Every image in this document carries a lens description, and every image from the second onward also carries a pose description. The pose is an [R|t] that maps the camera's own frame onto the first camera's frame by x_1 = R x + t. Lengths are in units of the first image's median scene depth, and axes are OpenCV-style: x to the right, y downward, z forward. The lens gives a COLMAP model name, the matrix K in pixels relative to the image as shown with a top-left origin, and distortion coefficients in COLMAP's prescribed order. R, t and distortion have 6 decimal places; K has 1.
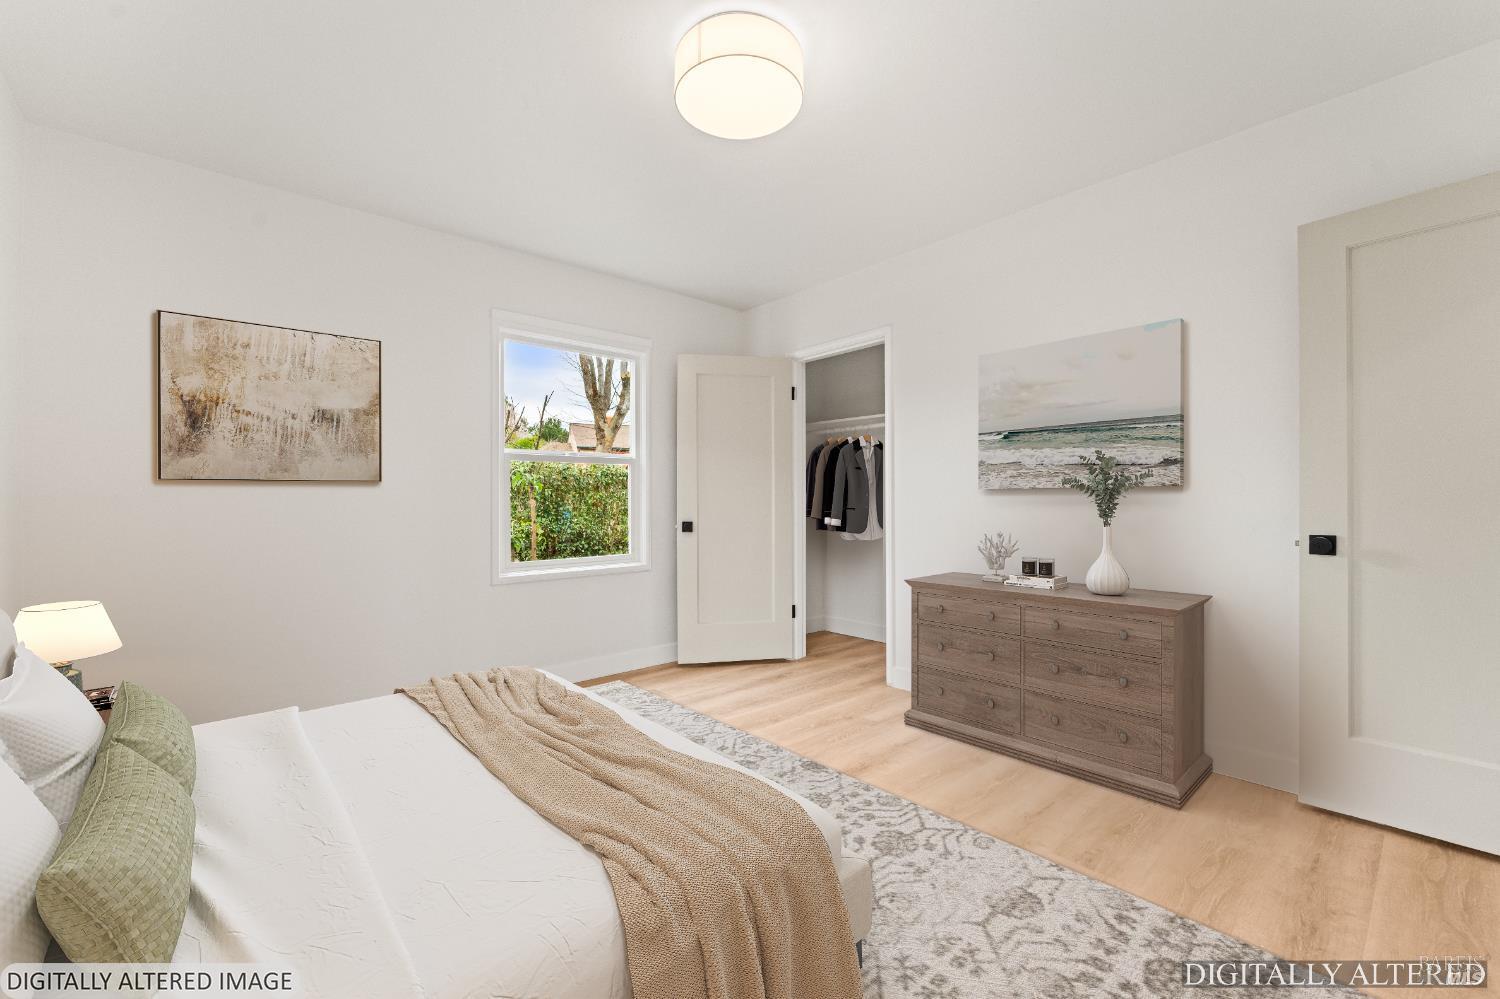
lens RADIAL K [[609.1, 0, 748.9], [0, 609.1, 502.4], [0, 0, 1]] dist [0.003426, -0.000657]
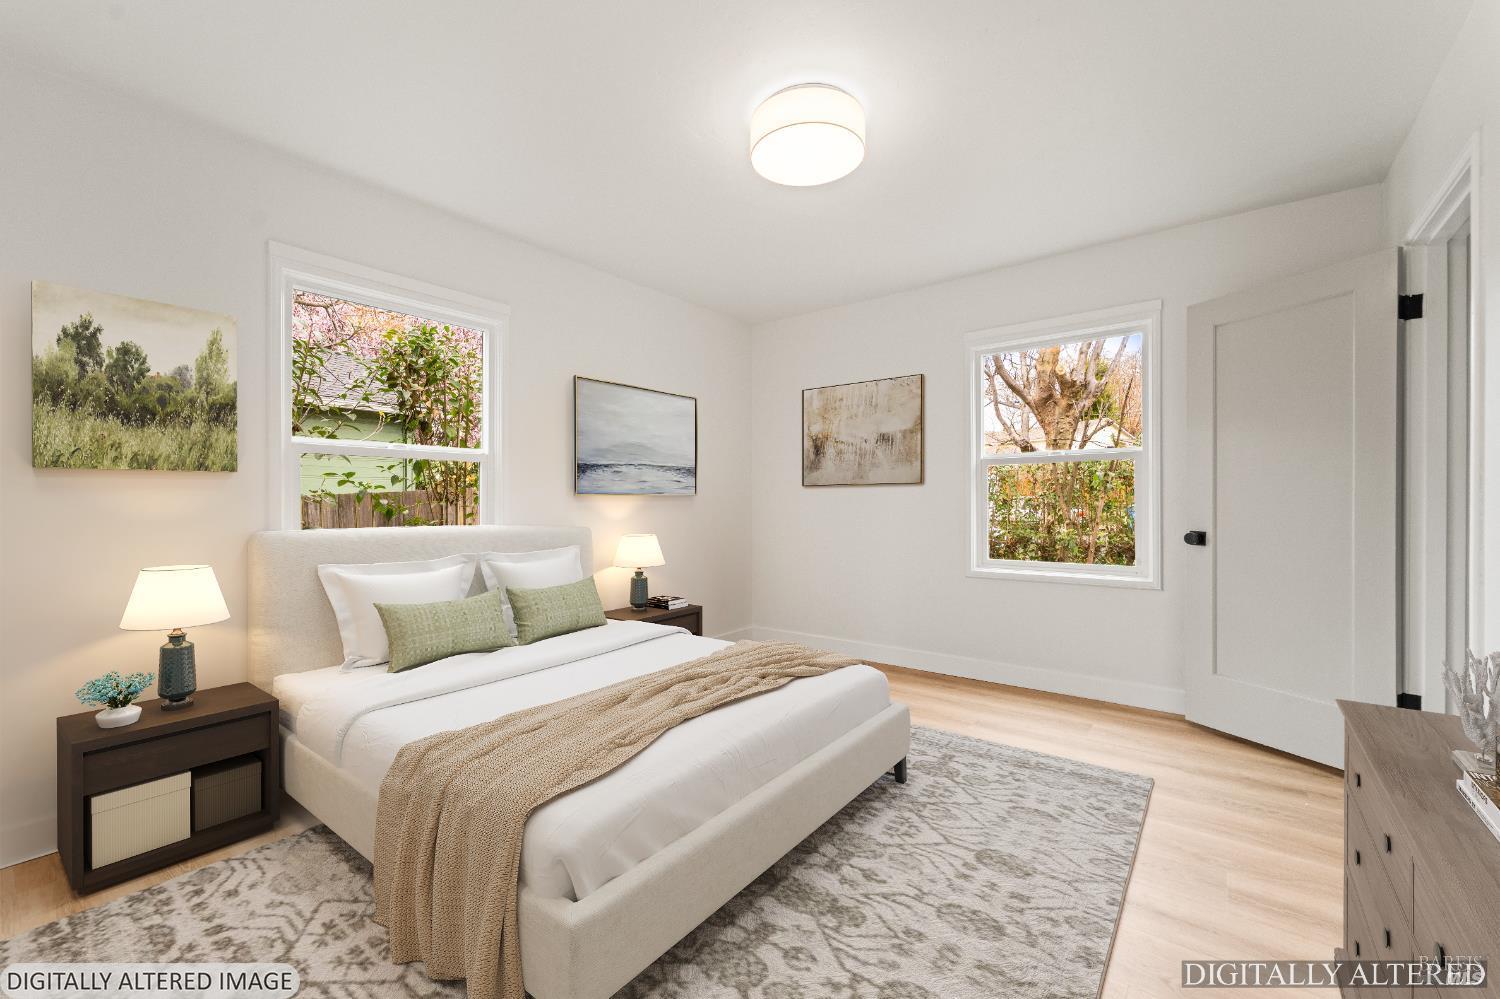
lens RADIAL K [[609.1, 0, 742.0], [0, 609.1, 499.9], [0, 0, 1]] dist [0.003426, -0.000657]
pose [[0.230762, 0.016839, -0.972865, 0.618194], [-0.002354, 0.999857, 0.016747, -0.022607], [0.973007, -0.001575, 0.230769, 0.369272]]
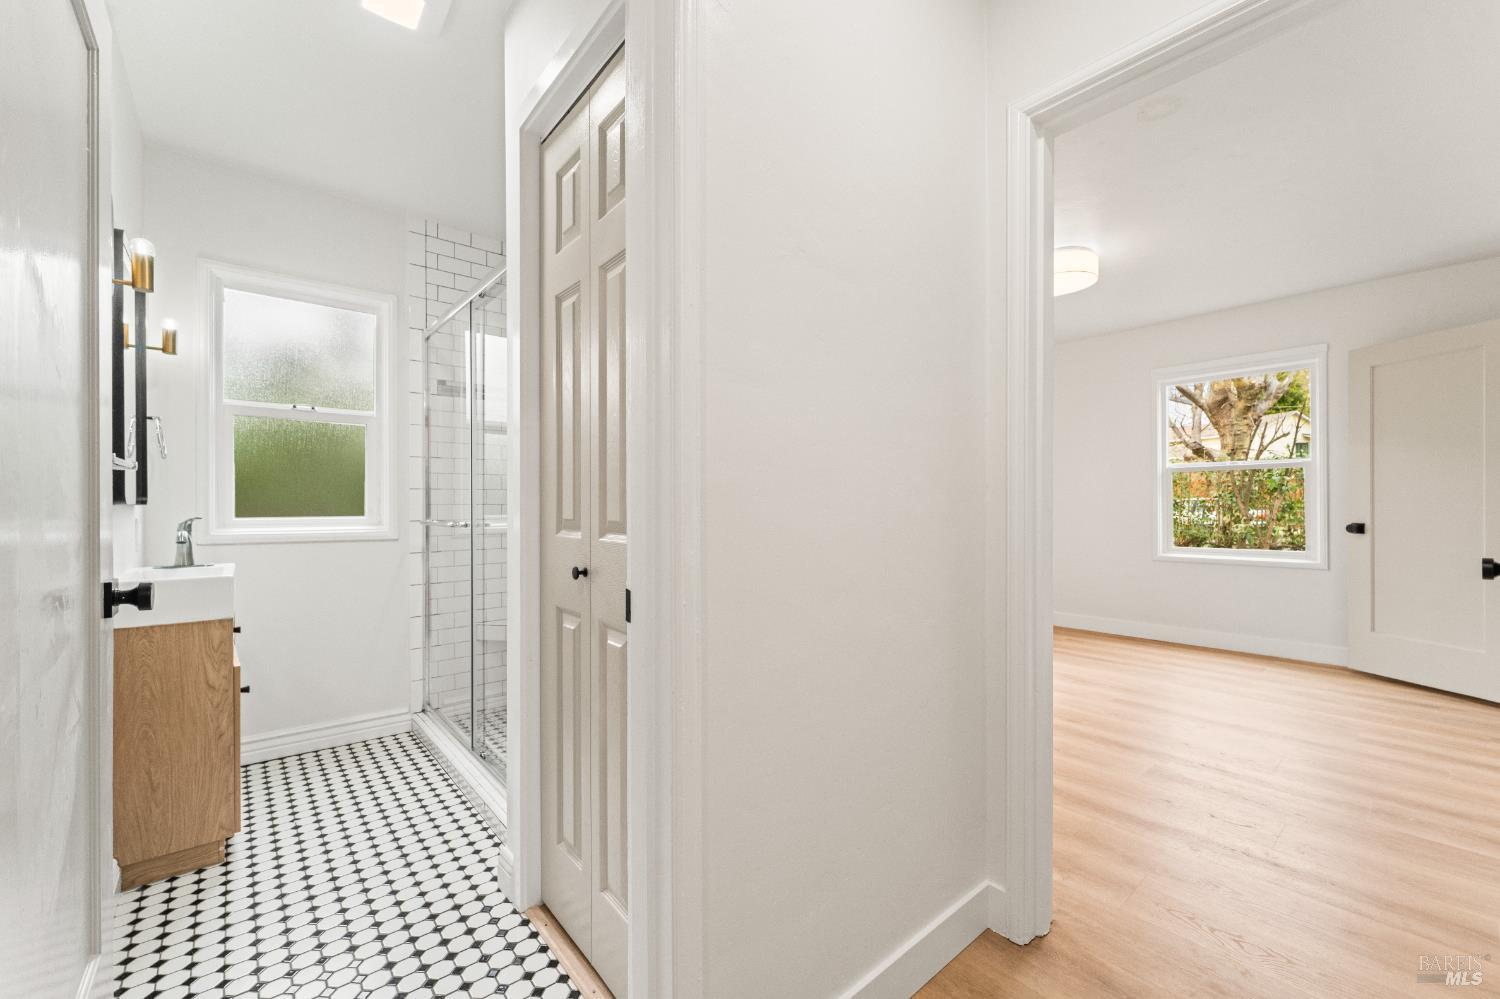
lens RADIAL K [[609.1, 0, 745.3], [0, 609.1, 503.2], [0, 0, 1]] dist [0.003426, -0.000657]
pose [[0.036398, 0.016039, -0.999209, 1.042054], [0.002838, 0.999866, 0.016153, -0.023396], [0.999333, -0.003424, 0.036347, -0.001106]]
